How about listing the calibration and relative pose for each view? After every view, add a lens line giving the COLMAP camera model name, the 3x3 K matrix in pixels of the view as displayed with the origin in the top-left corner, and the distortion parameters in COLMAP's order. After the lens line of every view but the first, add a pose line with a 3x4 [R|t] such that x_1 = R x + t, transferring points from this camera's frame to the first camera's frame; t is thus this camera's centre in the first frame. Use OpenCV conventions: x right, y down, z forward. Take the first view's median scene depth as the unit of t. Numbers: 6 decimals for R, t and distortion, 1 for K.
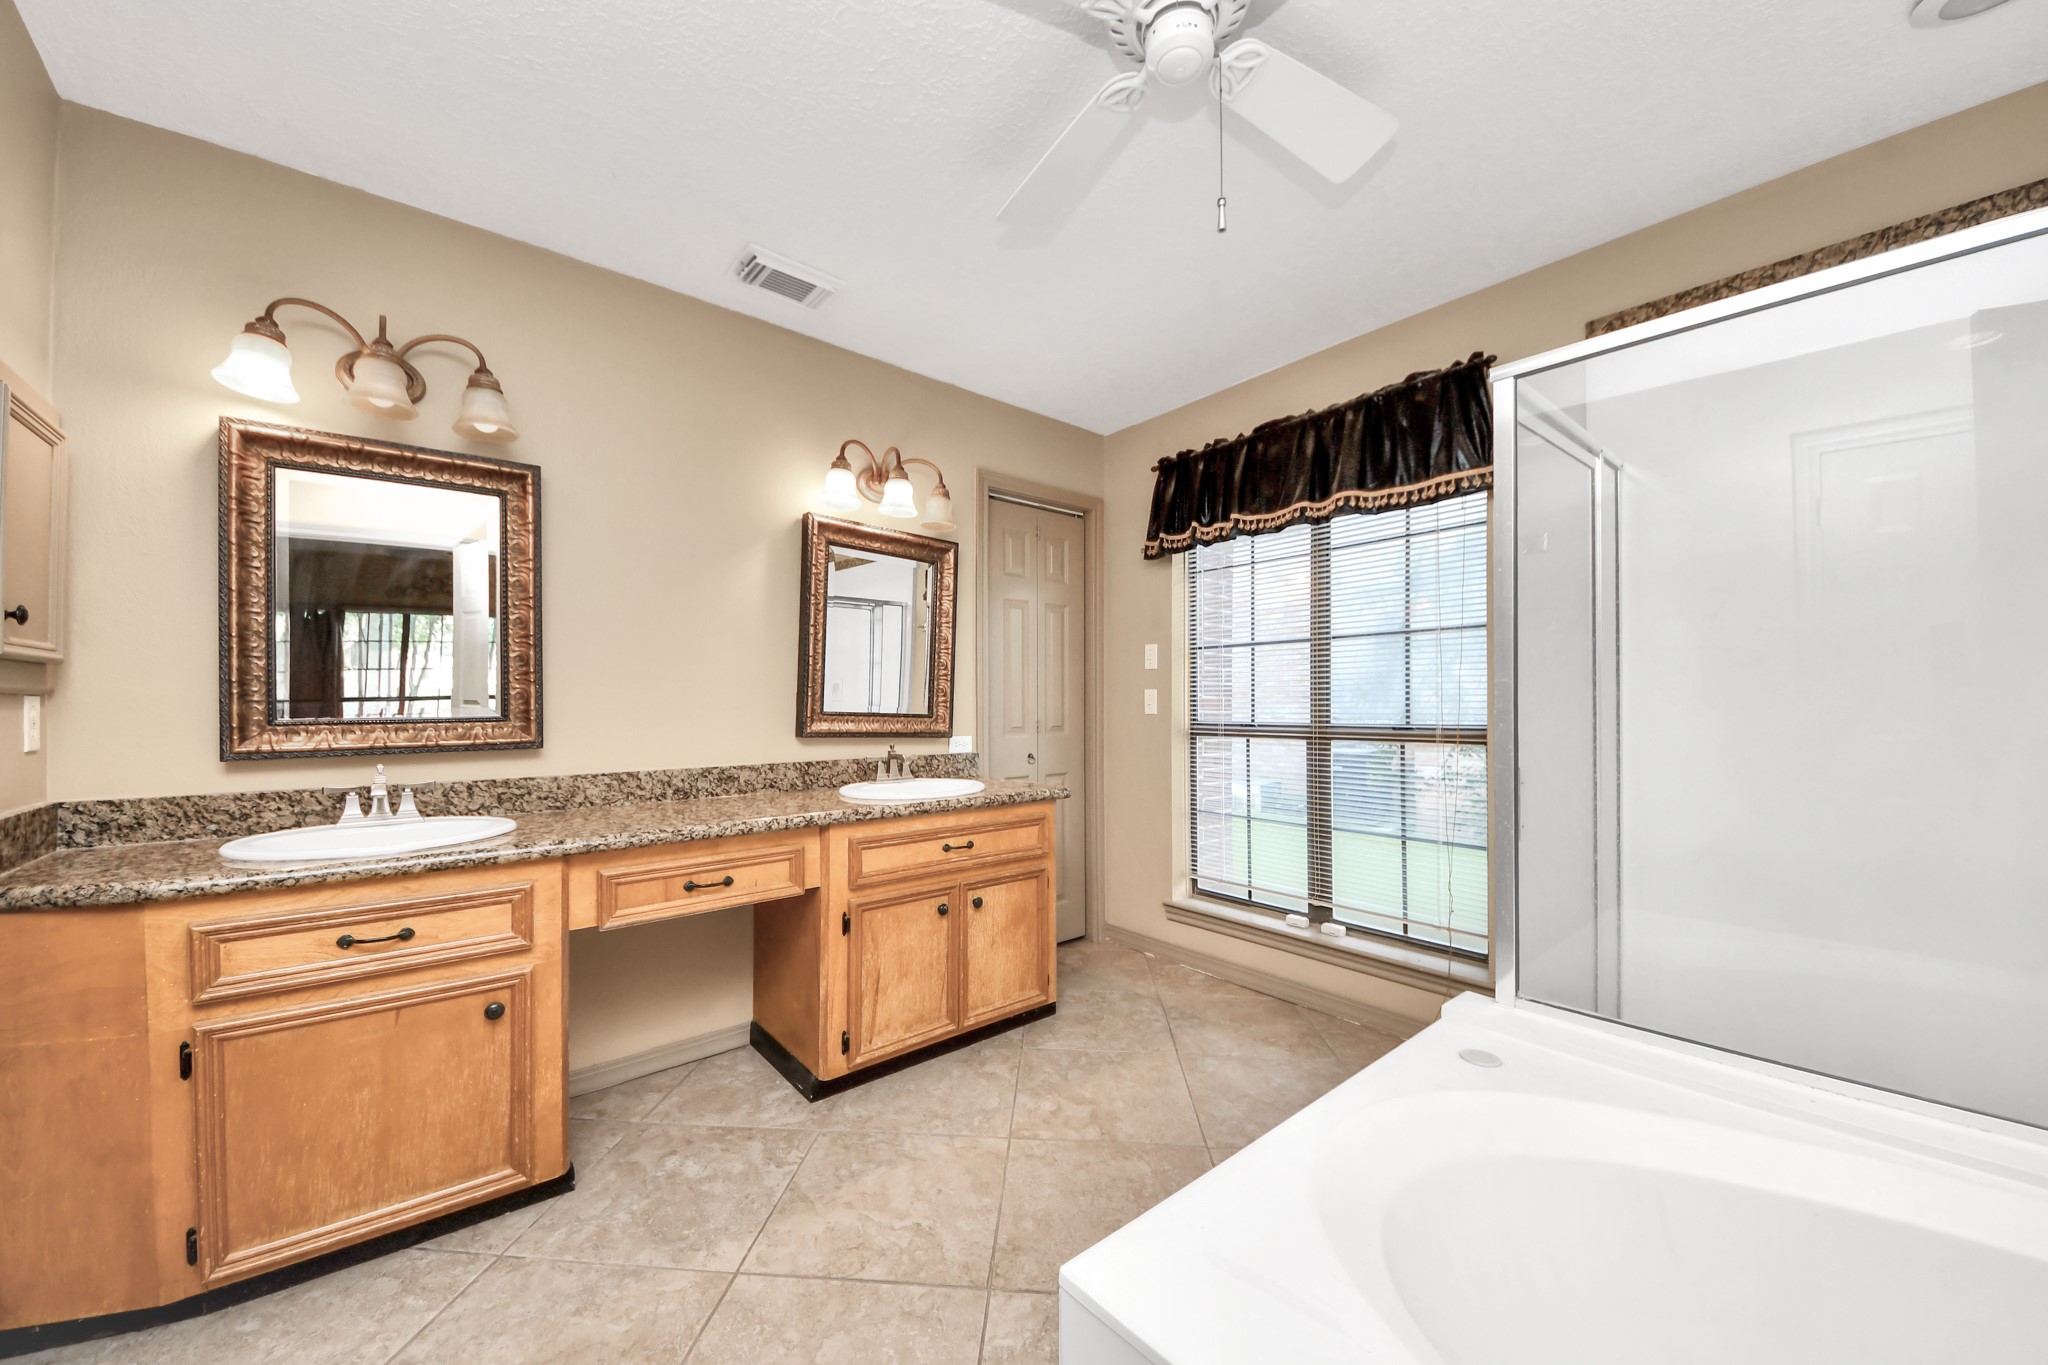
lens RADIAL K [[758.2, 0, 967.1], [0, 758.2, 702.0], [0, 0, 1]] dist [-0.002848, -0.007721]
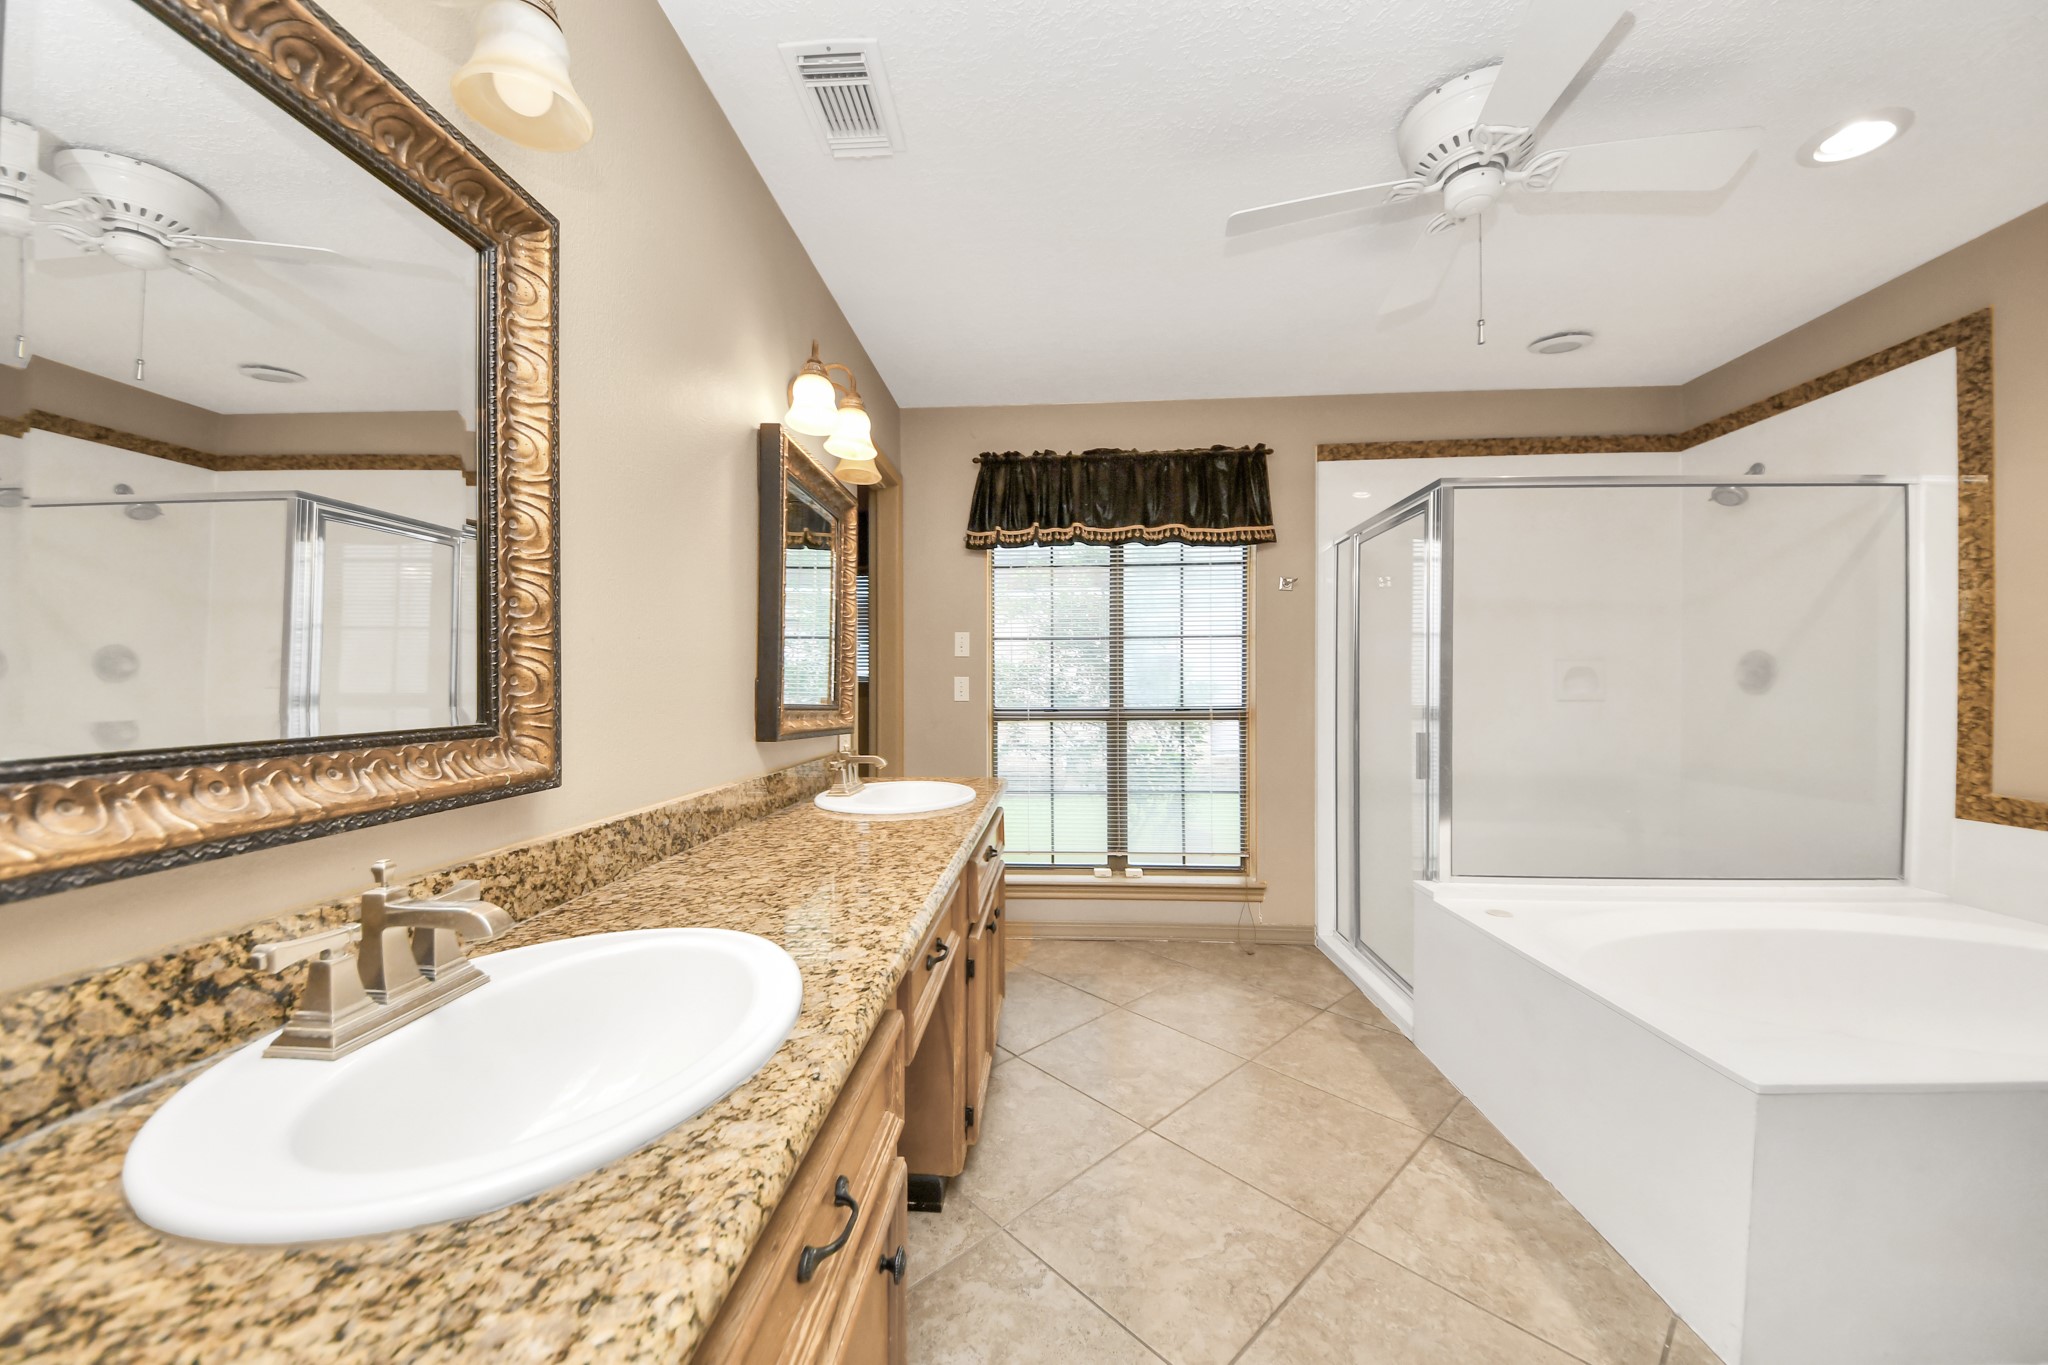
lens RADIAL K [[758.2, 0, 974.7], [0, 758.2, 697.6], [0, 0, 1]] dist [-0.002848, -0.007721]
pose [[0.655680, -0.008544, 0.754990, -0.611318], [-0.005716, 0.999851, 0.016278, -0.005911], [-0.755017, -0.014989, 0.655534, 0.378751]]
